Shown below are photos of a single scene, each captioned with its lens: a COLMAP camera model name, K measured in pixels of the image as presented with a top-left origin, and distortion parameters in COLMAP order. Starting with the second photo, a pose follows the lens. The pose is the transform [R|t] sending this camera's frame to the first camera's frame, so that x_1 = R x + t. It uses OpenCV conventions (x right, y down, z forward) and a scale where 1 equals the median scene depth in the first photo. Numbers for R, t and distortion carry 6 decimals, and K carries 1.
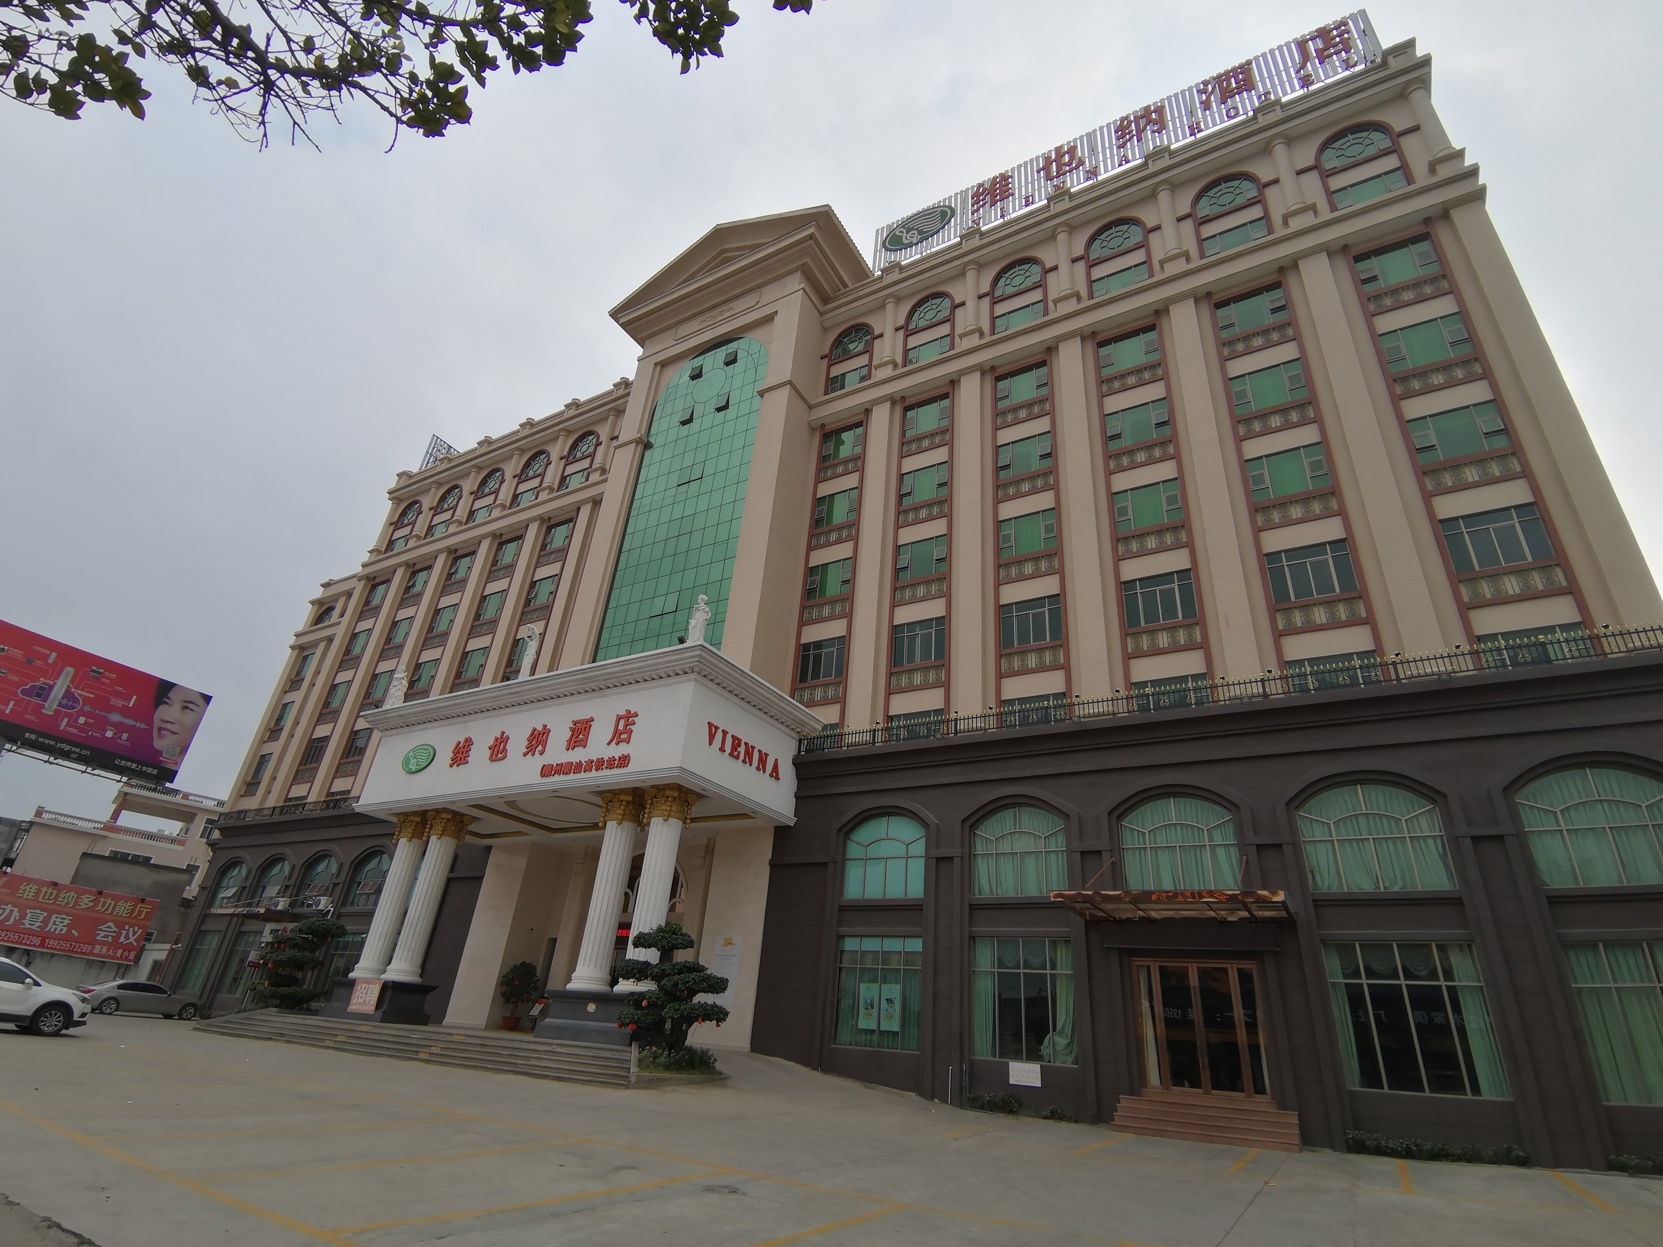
lens RADIAL K [[807.2, 0, 863.5], [0, 807.2, 627.0], [0, 0, 1]] dist [0.000348, -0.019971]
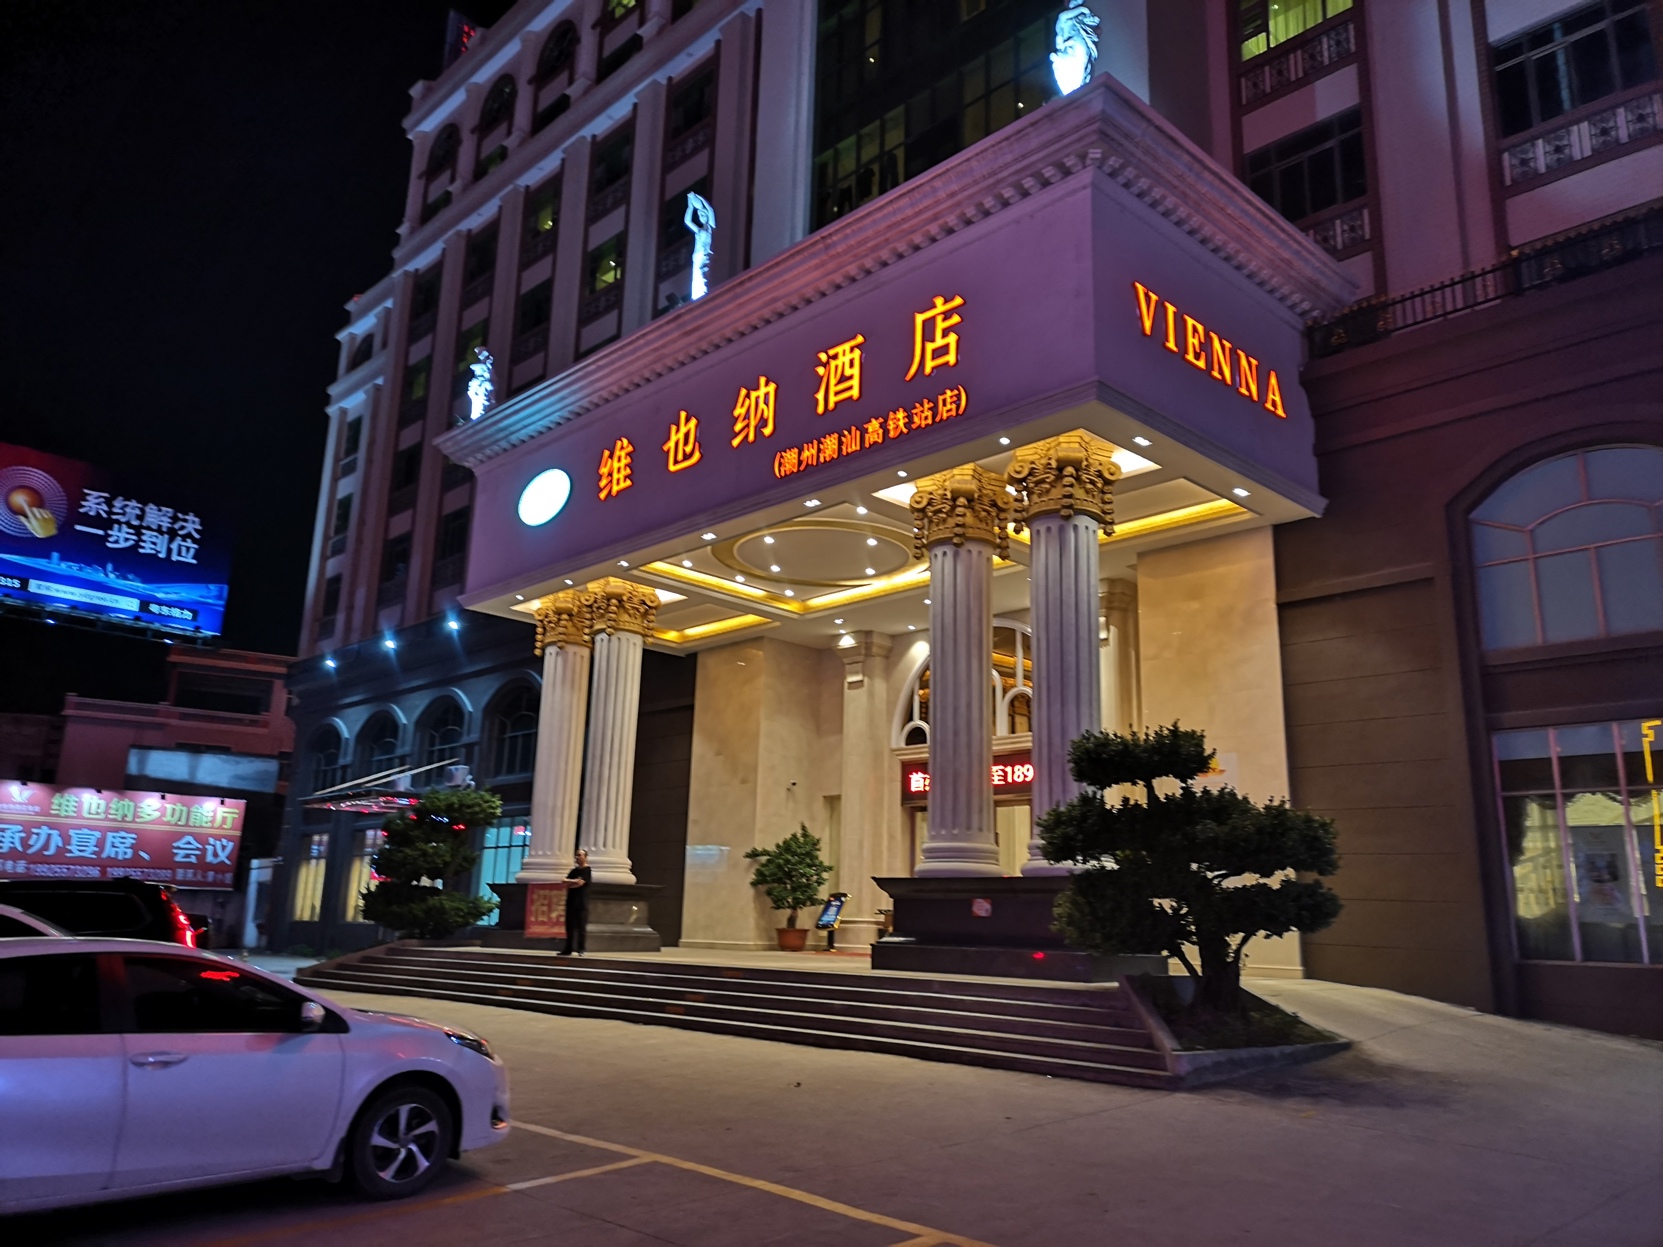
lens RADIAL K [[1238.0, 0, 831.5], [0, 1238.0, 623.5], [0, 0, 1]] dist [0.007758, 0.001970]
pose [[0.956384, -0.107998, -0.271415, -0.108688], [0.165889, 0.965582, 0.200331, 0.077471], [0.240438, -0.236618, 0.941383, 0.172794]]
